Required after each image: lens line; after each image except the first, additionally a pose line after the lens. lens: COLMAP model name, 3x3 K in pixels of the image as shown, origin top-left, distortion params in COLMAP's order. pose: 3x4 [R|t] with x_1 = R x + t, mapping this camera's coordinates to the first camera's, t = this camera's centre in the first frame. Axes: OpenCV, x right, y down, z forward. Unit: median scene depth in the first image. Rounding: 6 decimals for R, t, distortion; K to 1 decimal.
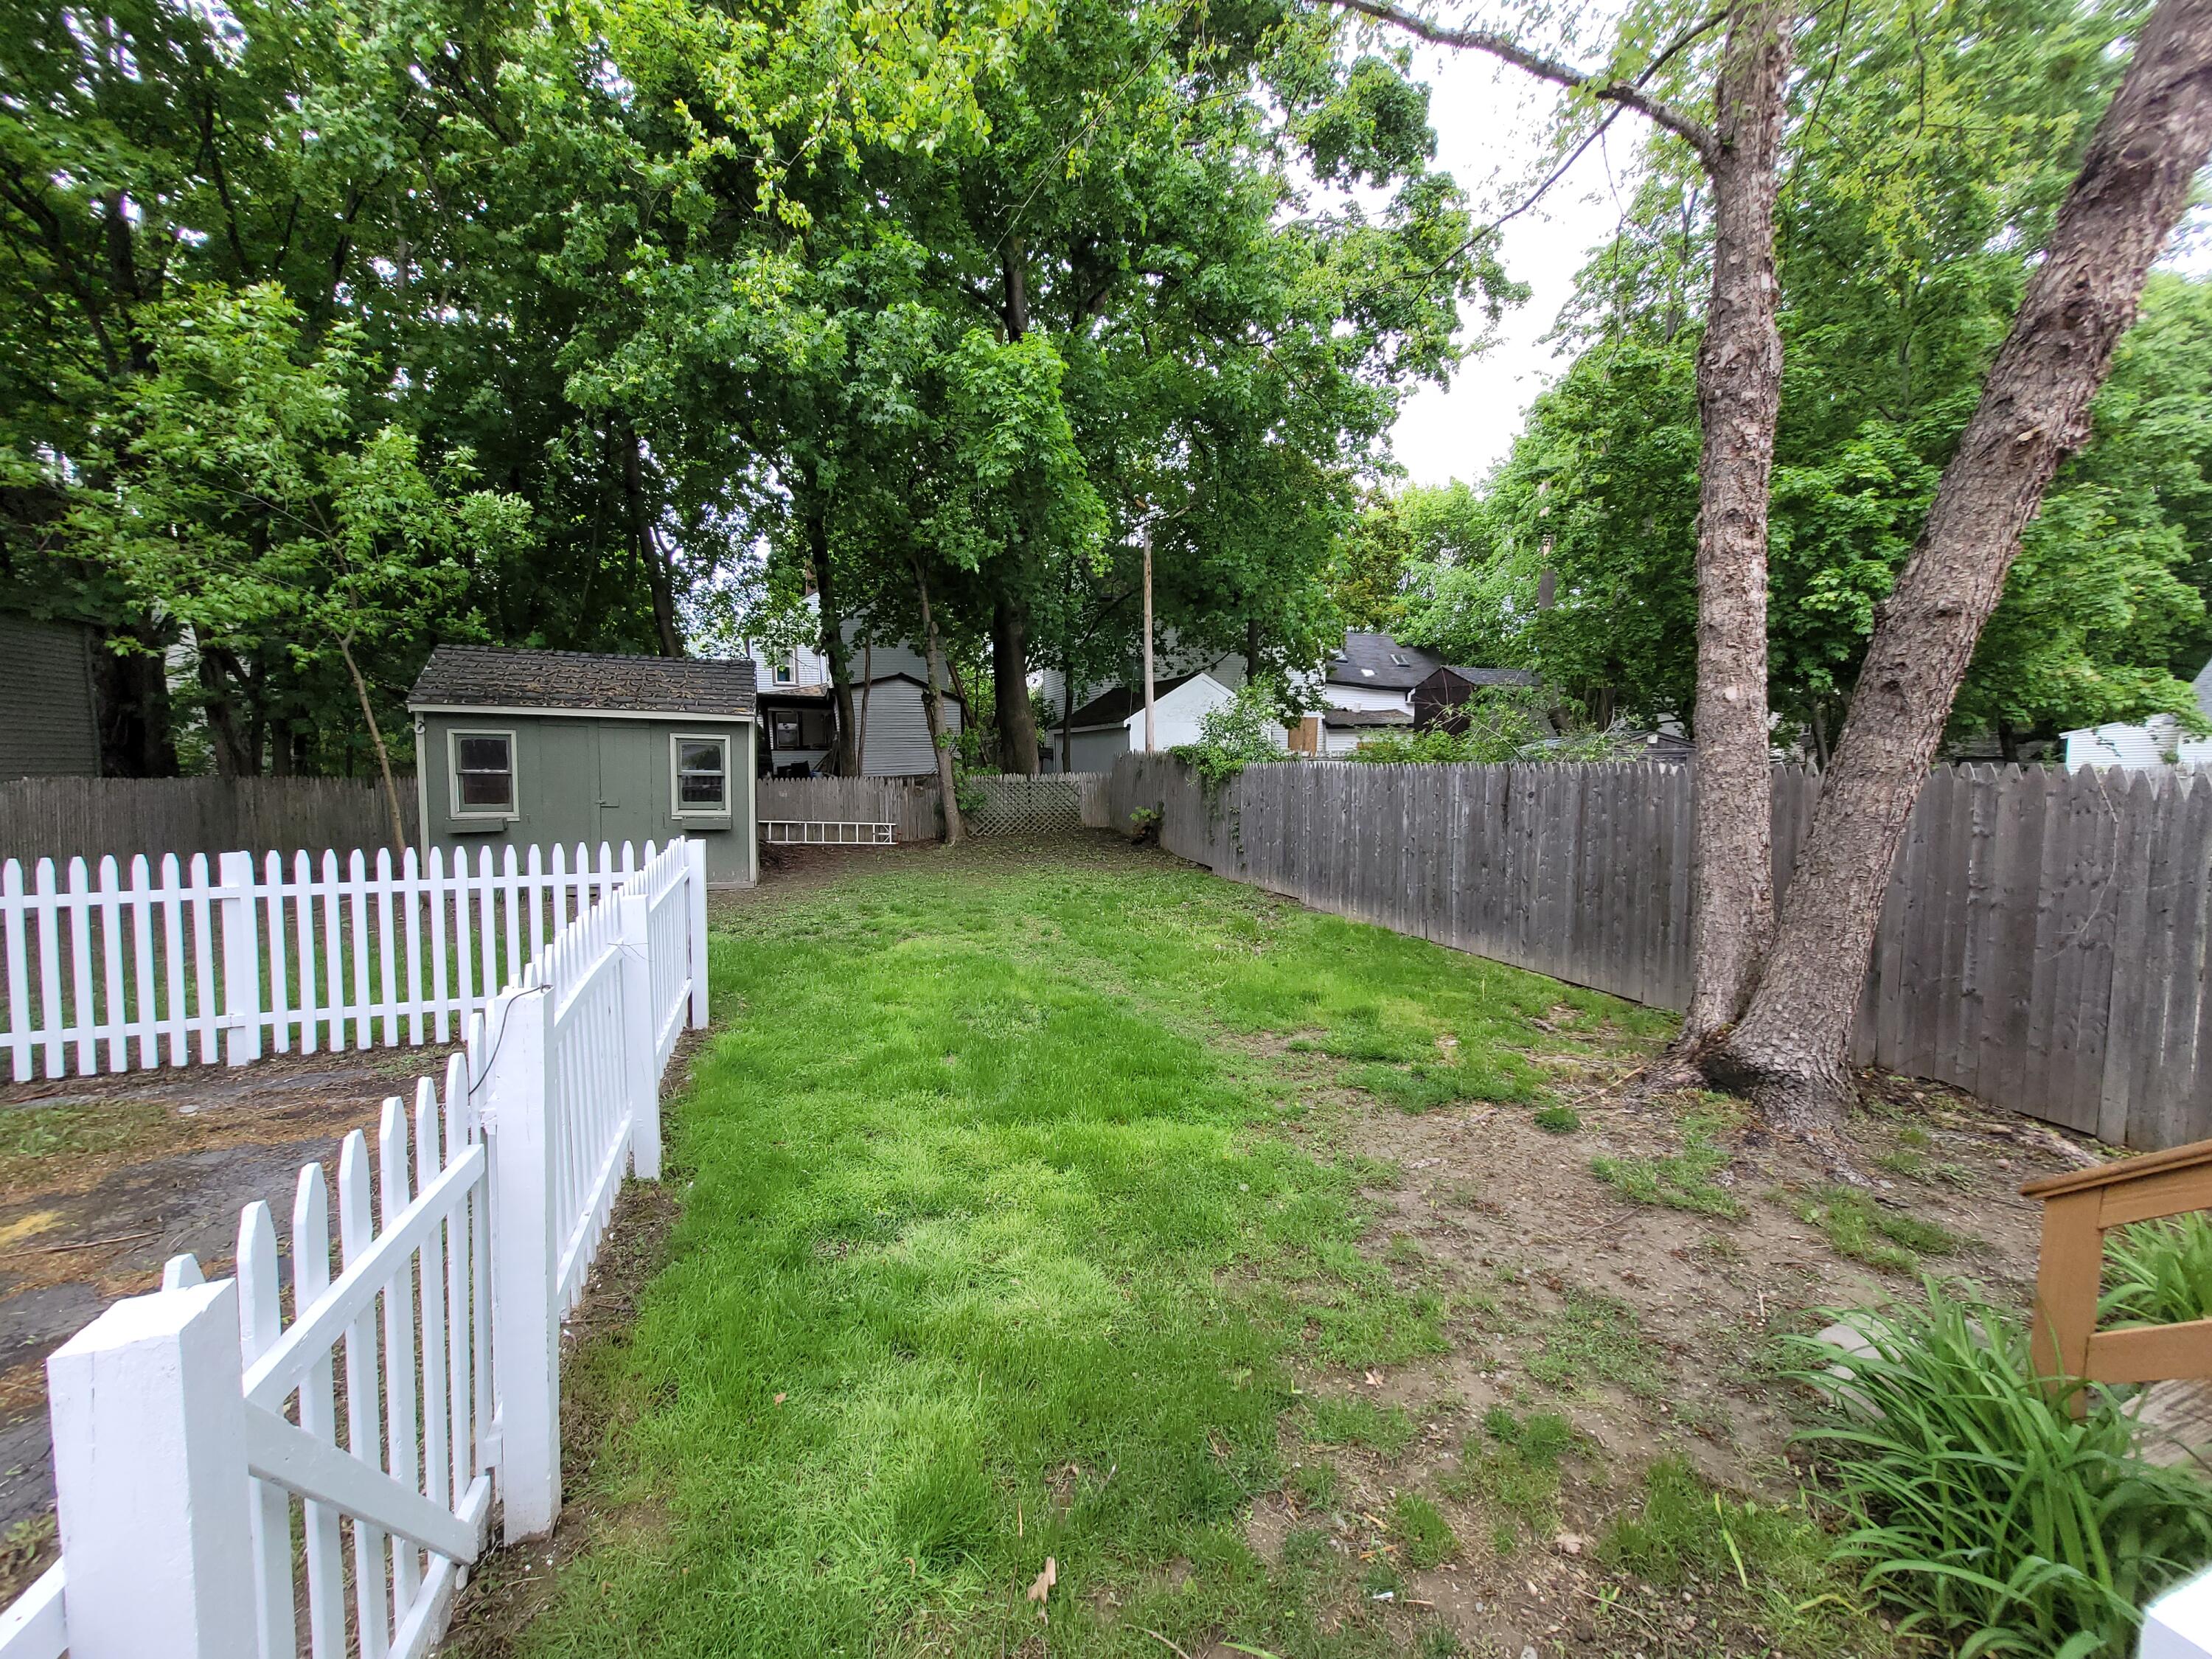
lens RADIAL K [[861.7, 0, 1106.0], [0, 861.7, 829.5], [0, 0, 1]] dist [-0.001063, -0.000368]
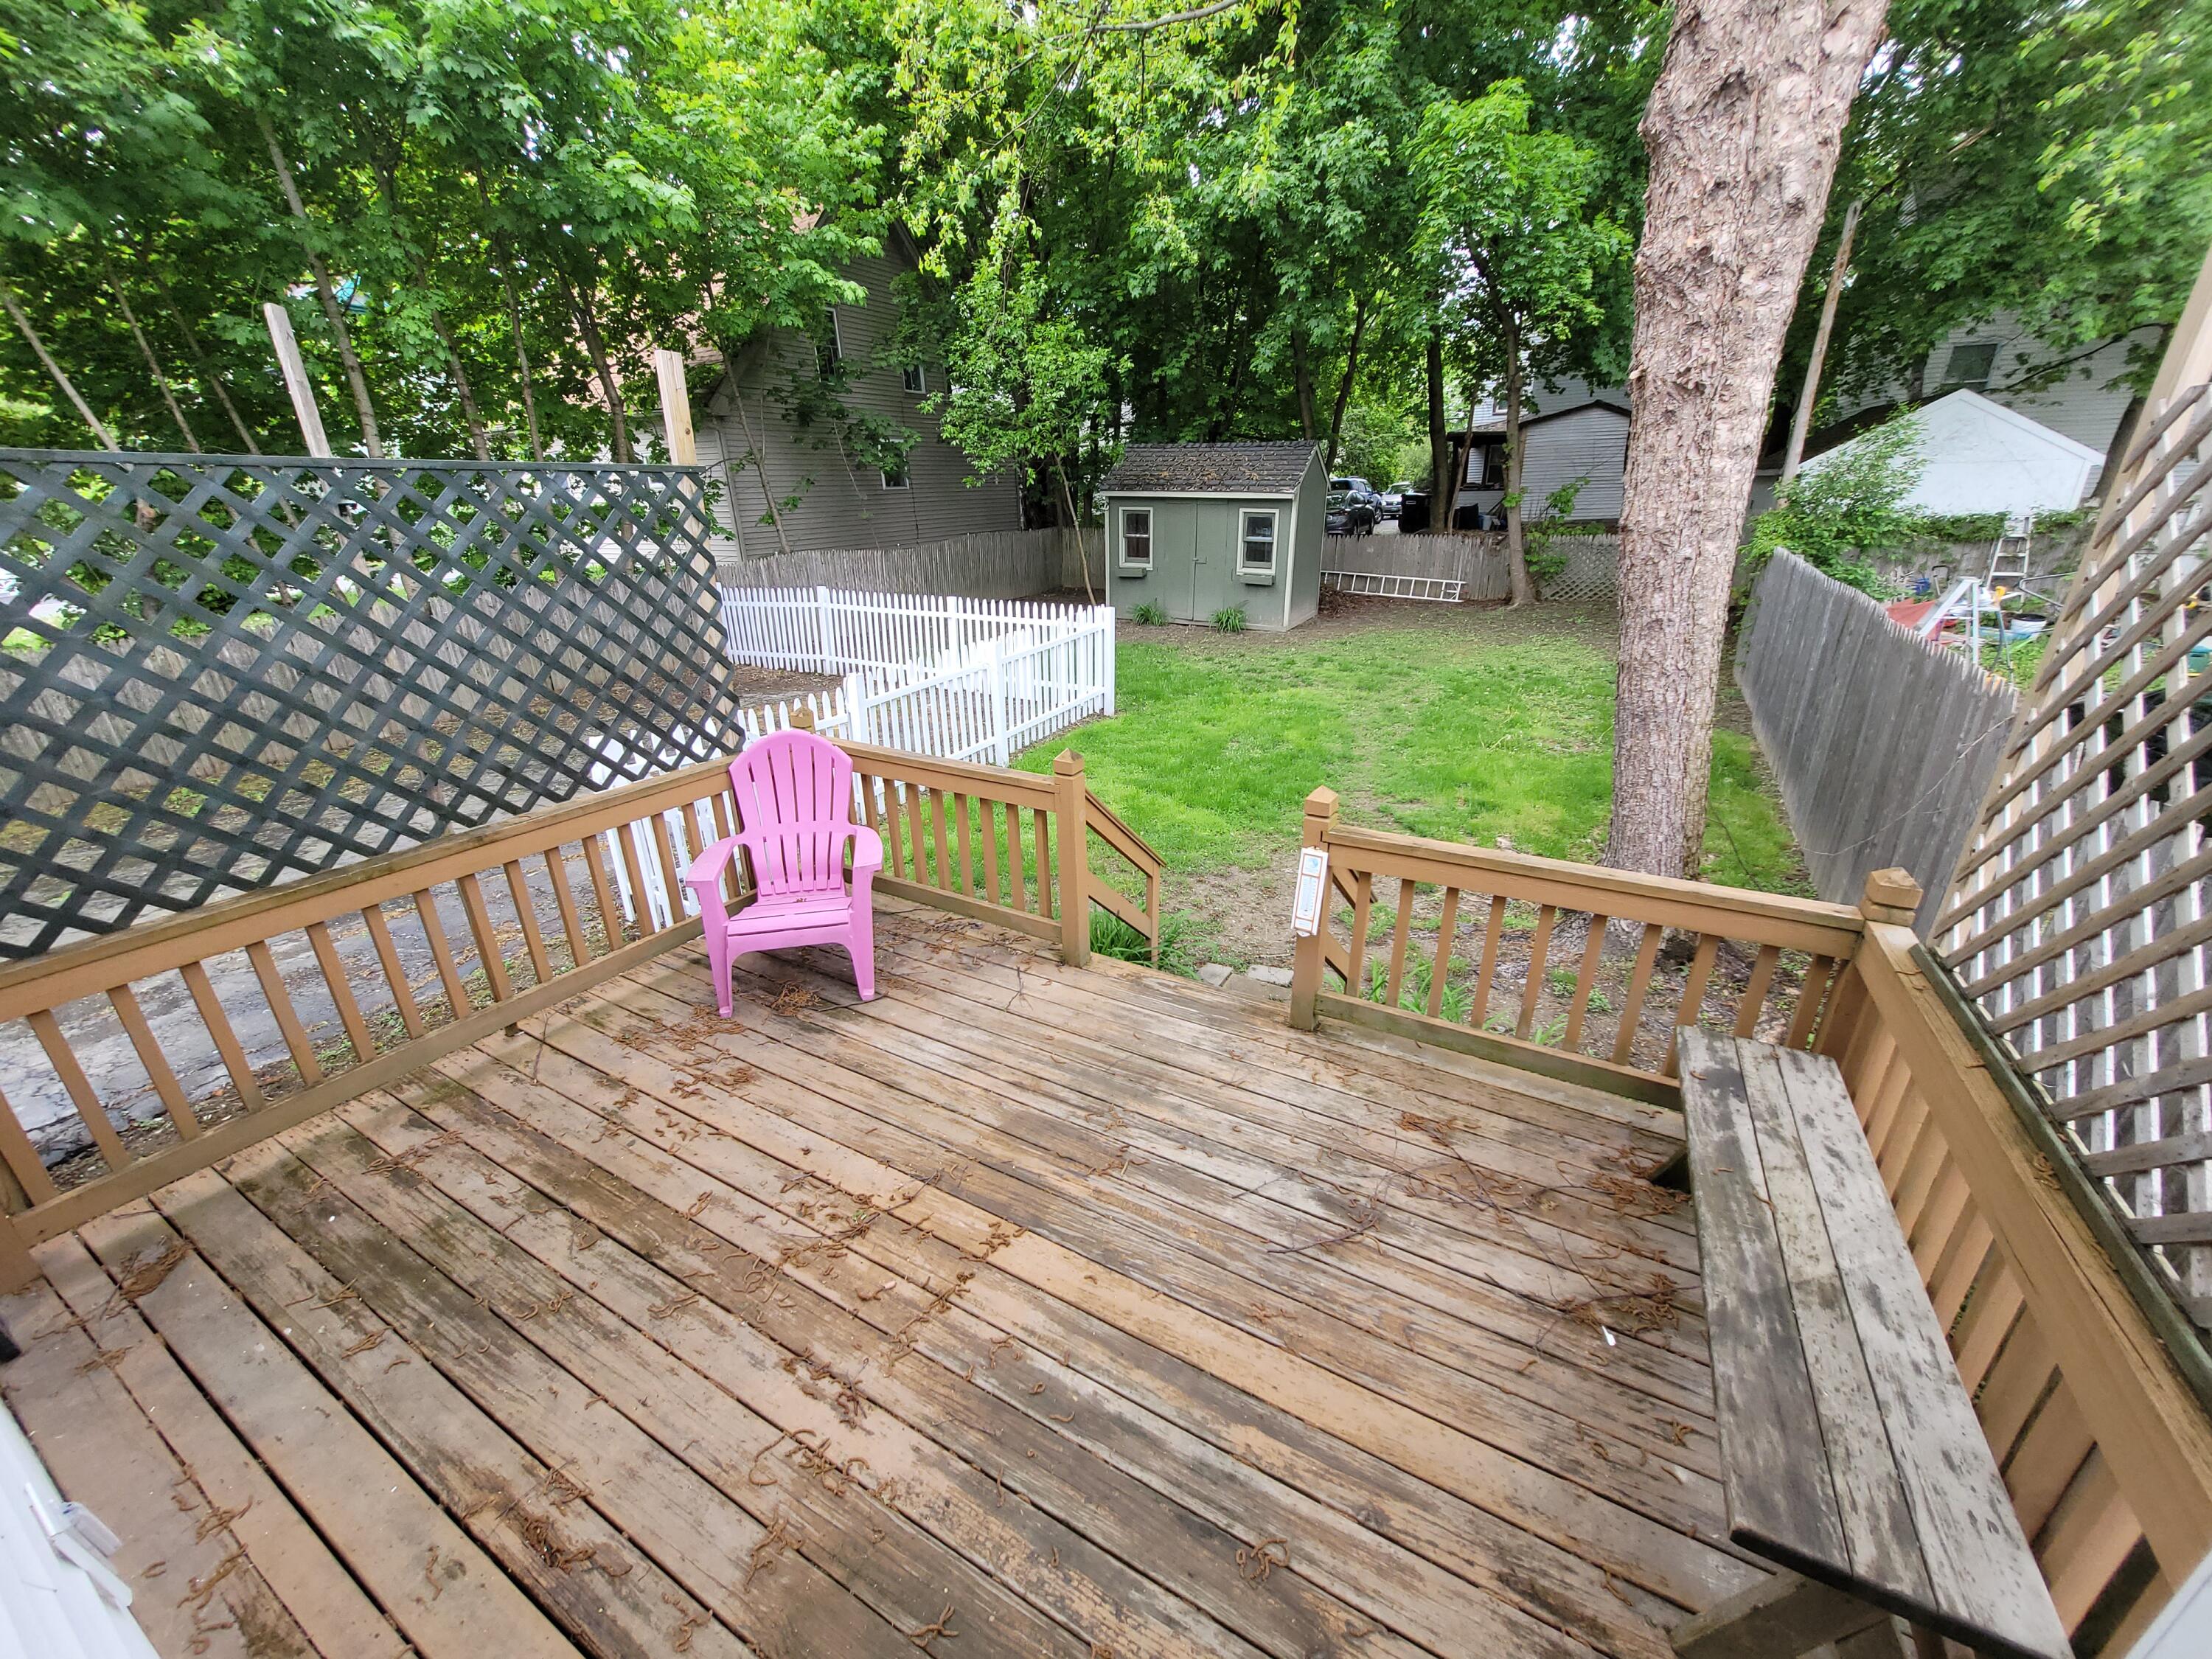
lens RADIAL K [[861.7, 0, 1106.0], [0, 861.7, 829.5], [0, 0, 1]] dist [-0.001063, -0.000368]
pose [[0.683379, 0.259575, -0.682359, 0.419696], [-0.044566, 0.947746, 0.315898, -0.054078], [0.728702, -0.185469, 0.659238, -0.143222]]
